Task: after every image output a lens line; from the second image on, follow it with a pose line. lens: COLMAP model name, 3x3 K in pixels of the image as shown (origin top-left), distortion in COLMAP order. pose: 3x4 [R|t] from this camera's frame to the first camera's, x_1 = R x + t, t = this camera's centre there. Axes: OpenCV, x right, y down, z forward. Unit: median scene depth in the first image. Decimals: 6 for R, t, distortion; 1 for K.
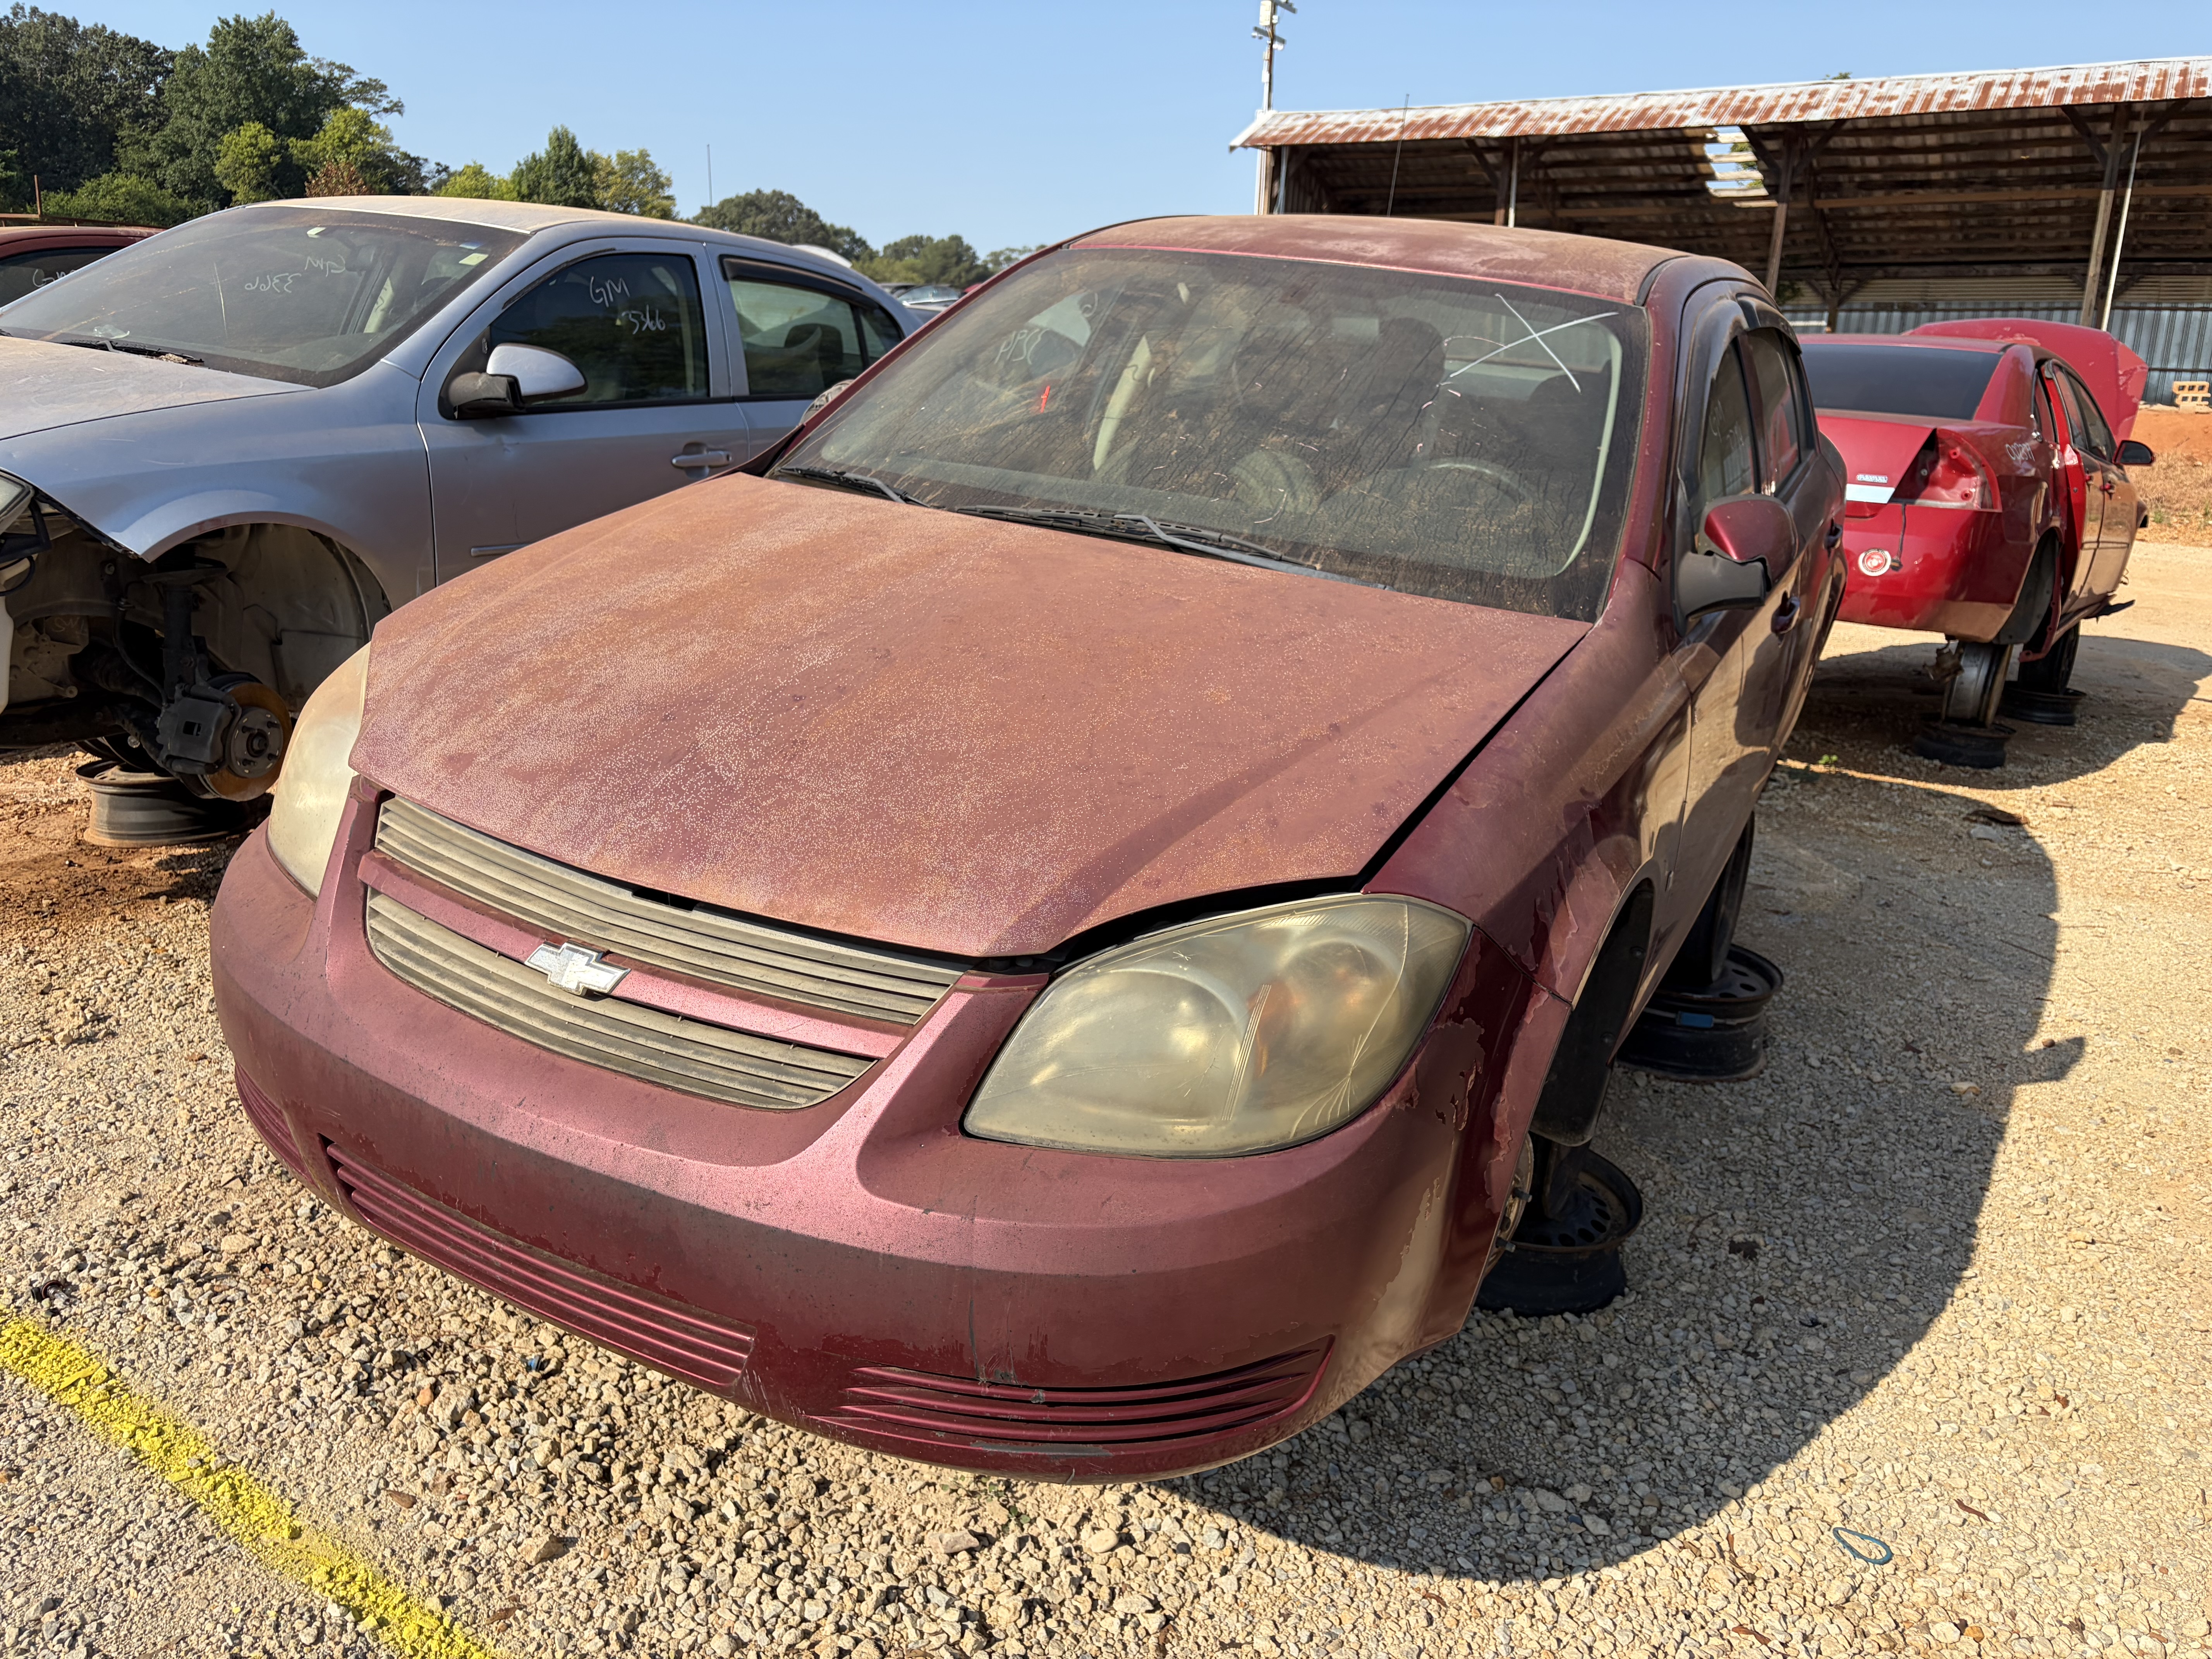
lens RADIAL K [[1648.7, 0, 1144.0], [0, 1648.7, 828.8], [0, 0, 1]] dist [0.081097, -0.102188]
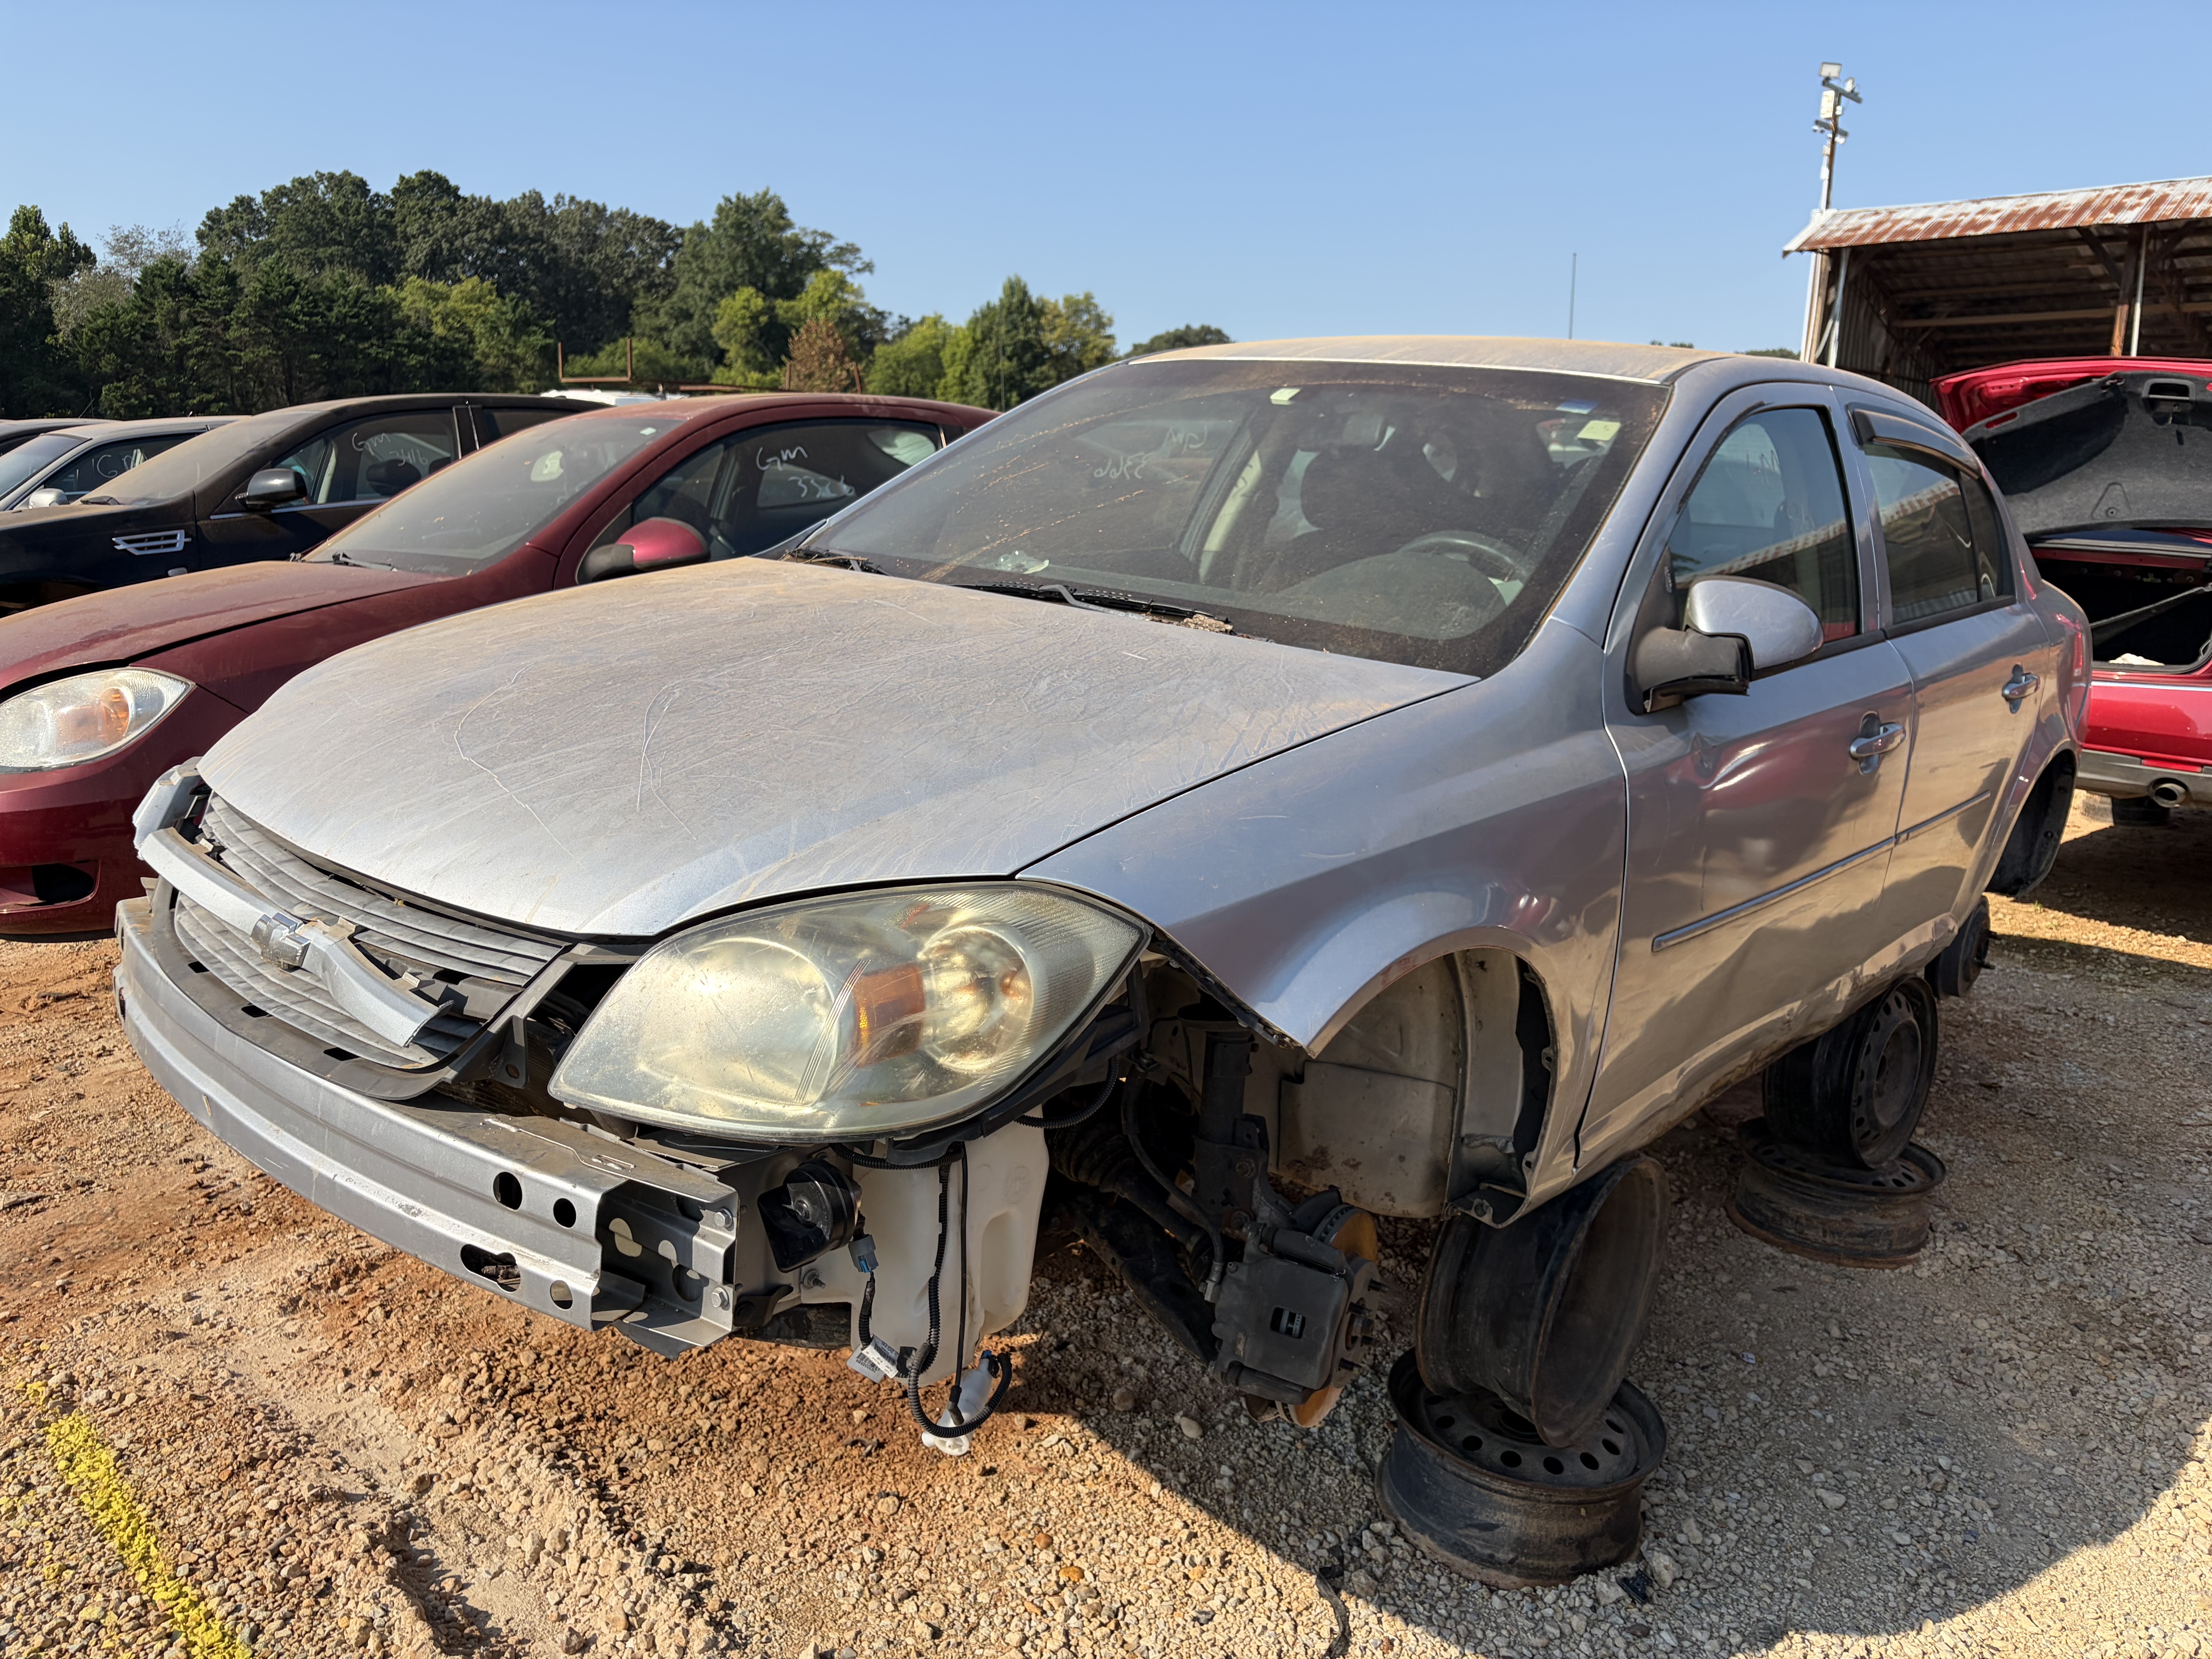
lens RADIAL K [[1677.3, 0, 1116.2], [0, 1677.3, 821.6], [0, 0, 1]] dist [-0.006691, -0.002952]
pose [[0.970037, 0.025738, -0.241591, -0.071007], [-0.043400, 0.996736, -0.068073, -0.025821], [0.239050, 0.076519, 0.967988, 0.065240]]
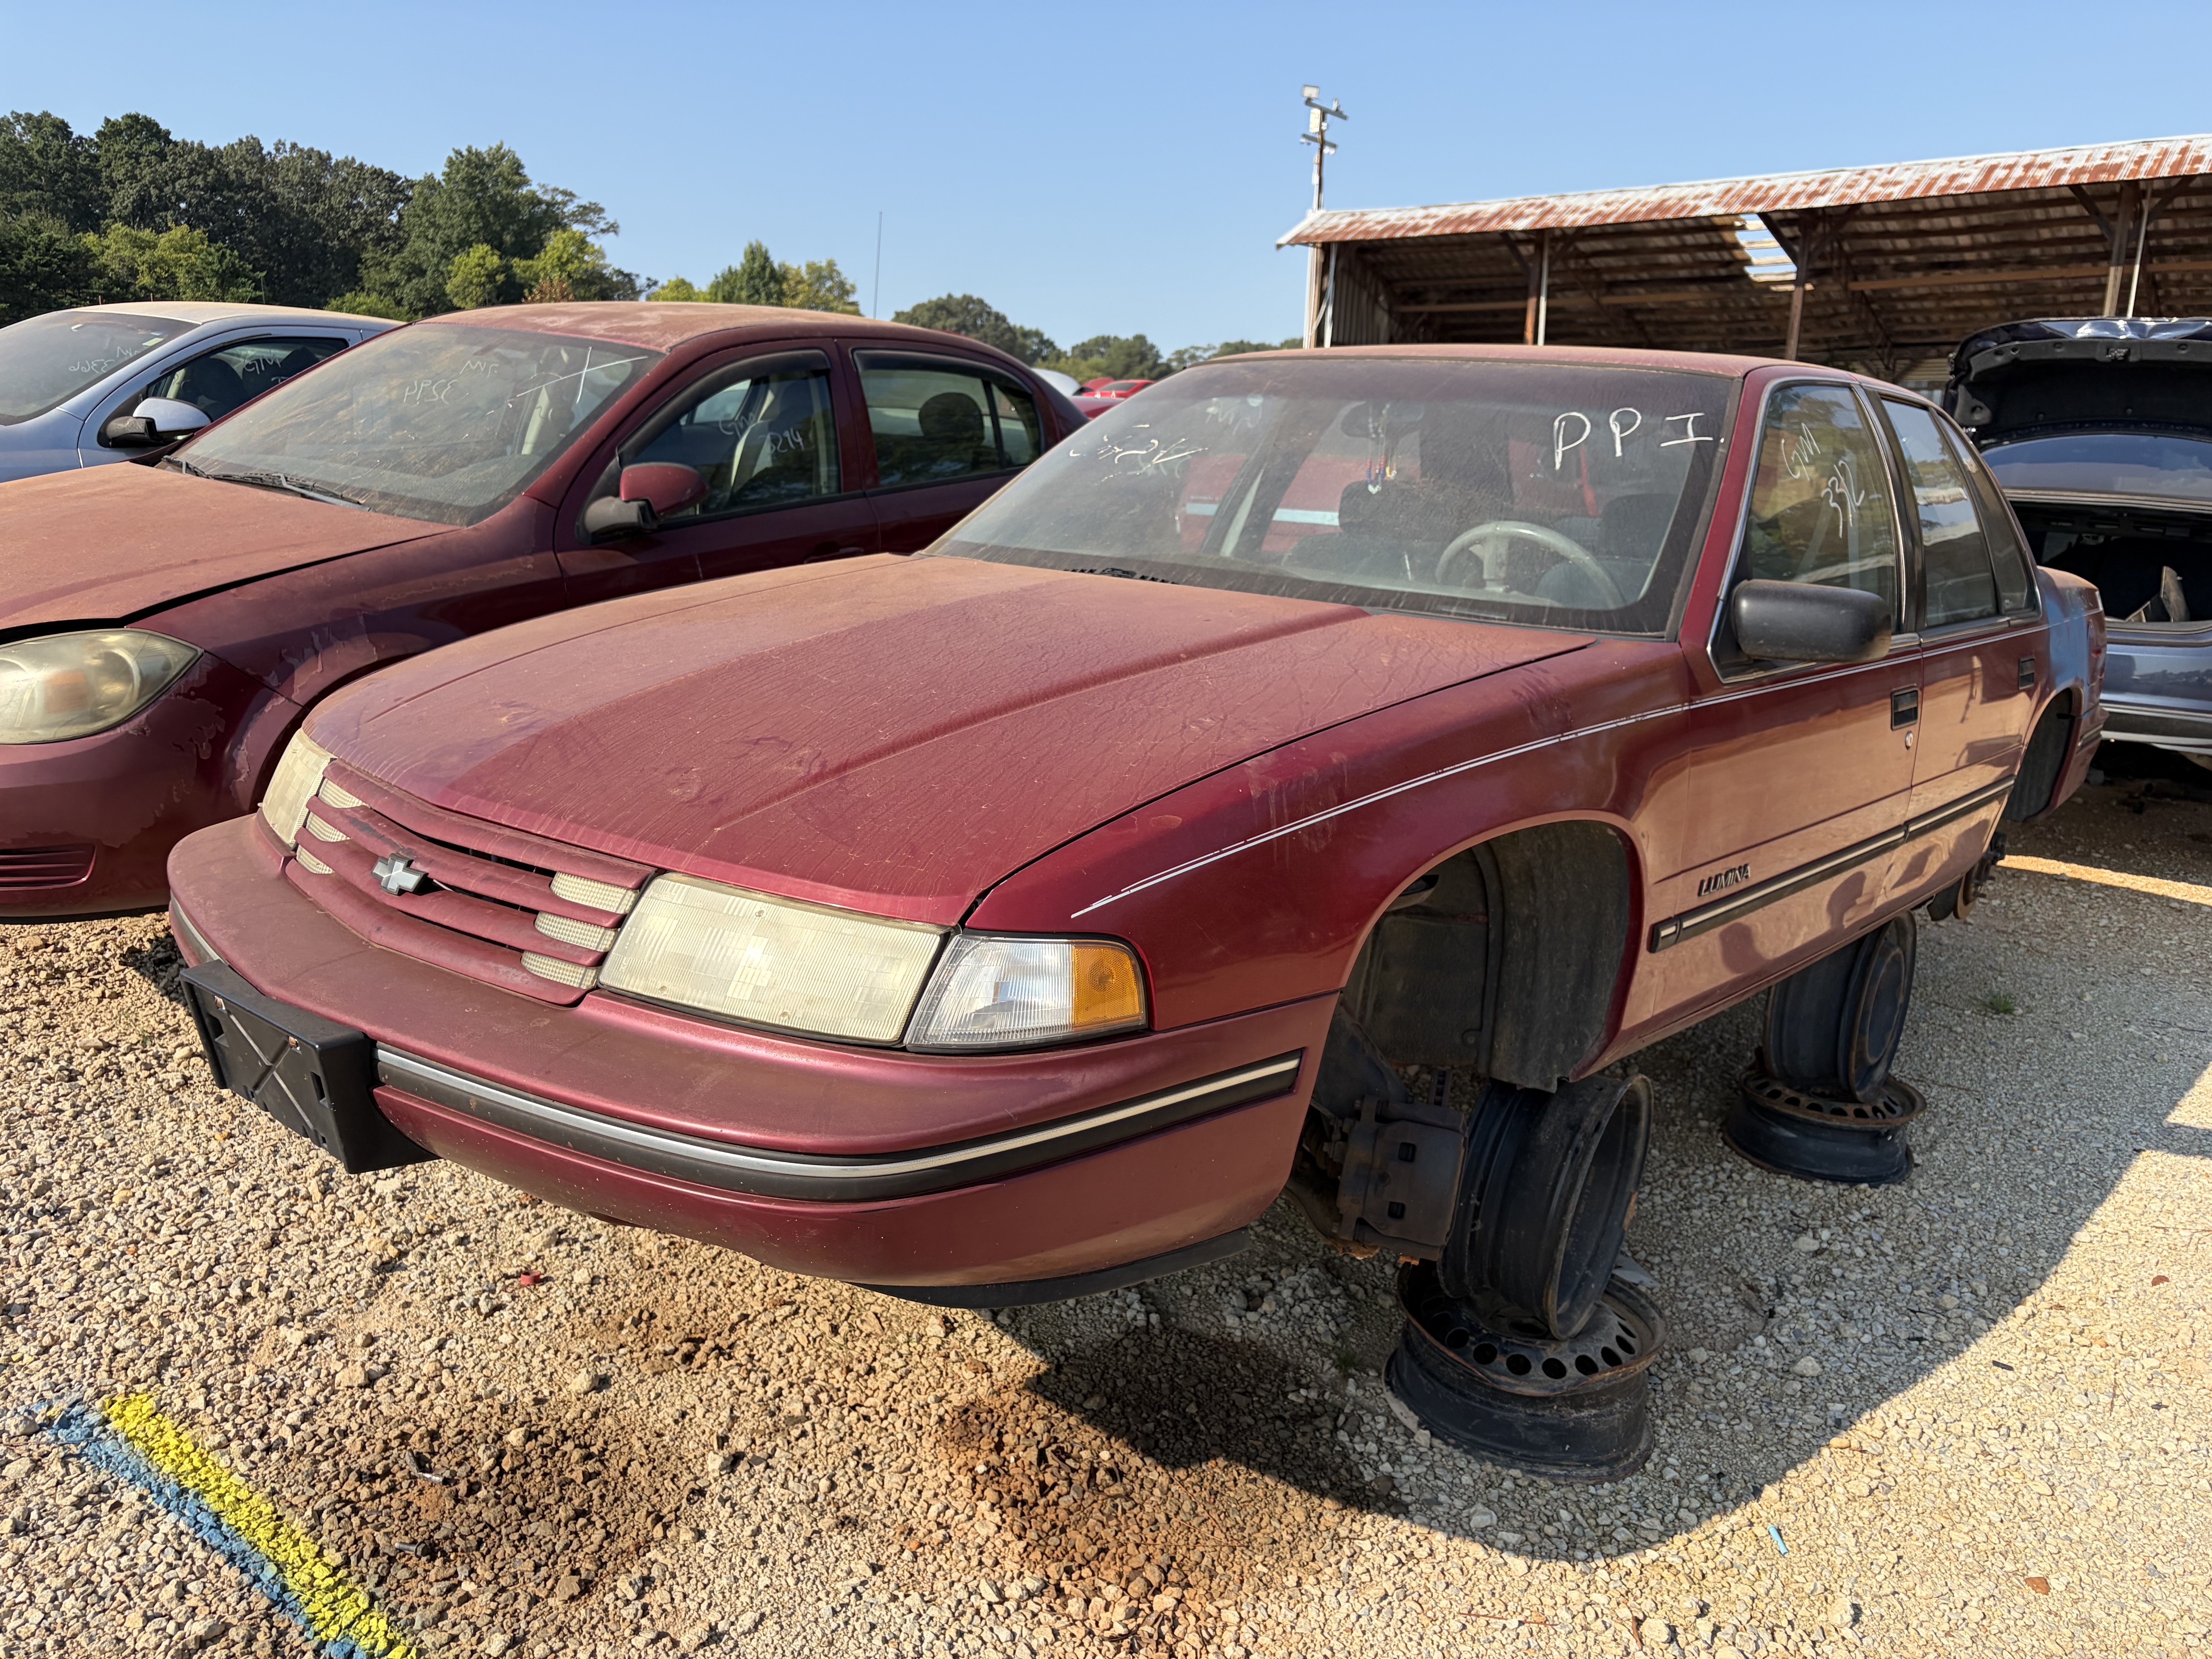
lens RADIAL K [[1670.7, 0, 1152.2], [0, 1670.7, 852.2], [0, 0, 1]] dist [0.071820, -0.100954]
pose [[0.993111, 0.016642, -0.115994, 0.102070], [-0.021673, 0.998872, -0.042243, 0.023498], [0.115160, 0.044466, 0.992351, -0.055191]]
